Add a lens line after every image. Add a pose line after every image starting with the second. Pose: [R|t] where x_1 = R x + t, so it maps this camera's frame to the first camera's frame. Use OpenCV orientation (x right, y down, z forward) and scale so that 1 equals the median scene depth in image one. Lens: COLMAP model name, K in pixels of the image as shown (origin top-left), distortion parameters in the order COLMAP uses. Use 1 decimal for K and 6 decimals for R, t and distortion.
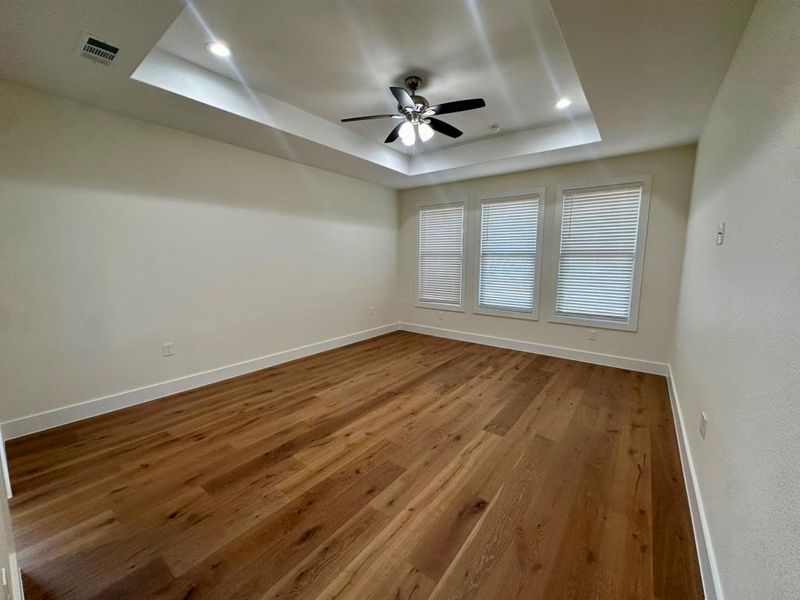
lens RADIAL K [[319.9, 0, 398.6], [0, 319.9, 300.4], [0, 0, 1]] dist [-0.003960, 0.000540]
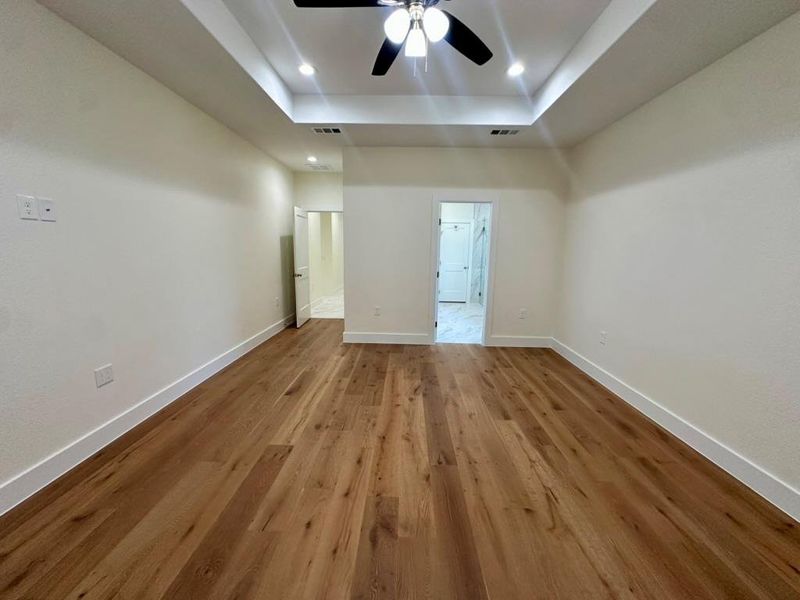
lens RADIAL K [[319.9, 0, 398.6], [0, 319.9, 300.4], [0, 0, 1]] dist [-0.003960, 0.000540]
pose [[-0.805995, 0.079363, -0.586578, 0.416499], [-0.098667, 0.959094, 0.265338, -0.174970], [0.583641, 0.271737, -0.765194, 1.405567]]
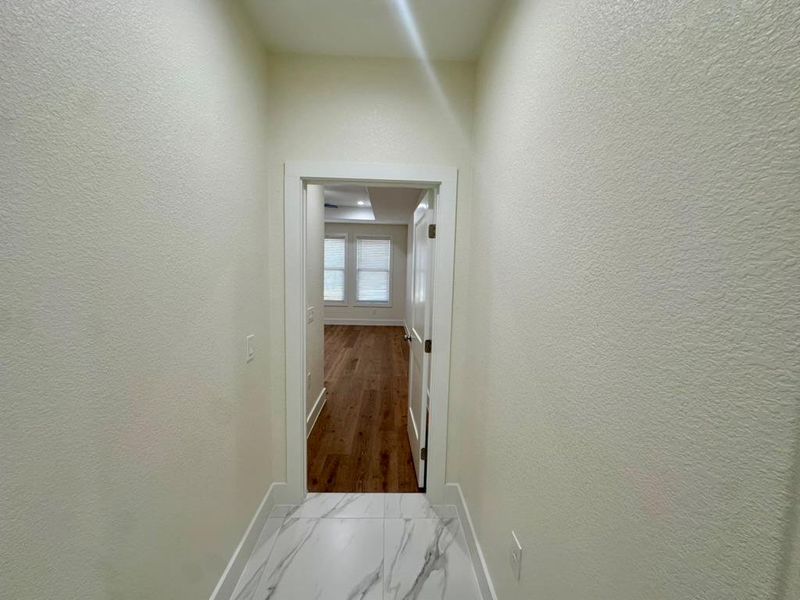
lens RADIAL K [[319.9, 0, 398.6], [0, 319.9, 300.4], [0, 0, 1]] dist [-0.003960, 0.000540]
pose [[0.769781, -0.039843, 0.637063, -0.718001], [0.059613, 0.998175, -0.009604, 0.094918], [-0.635518, 0.045370, 0.770752, -0.839806]]
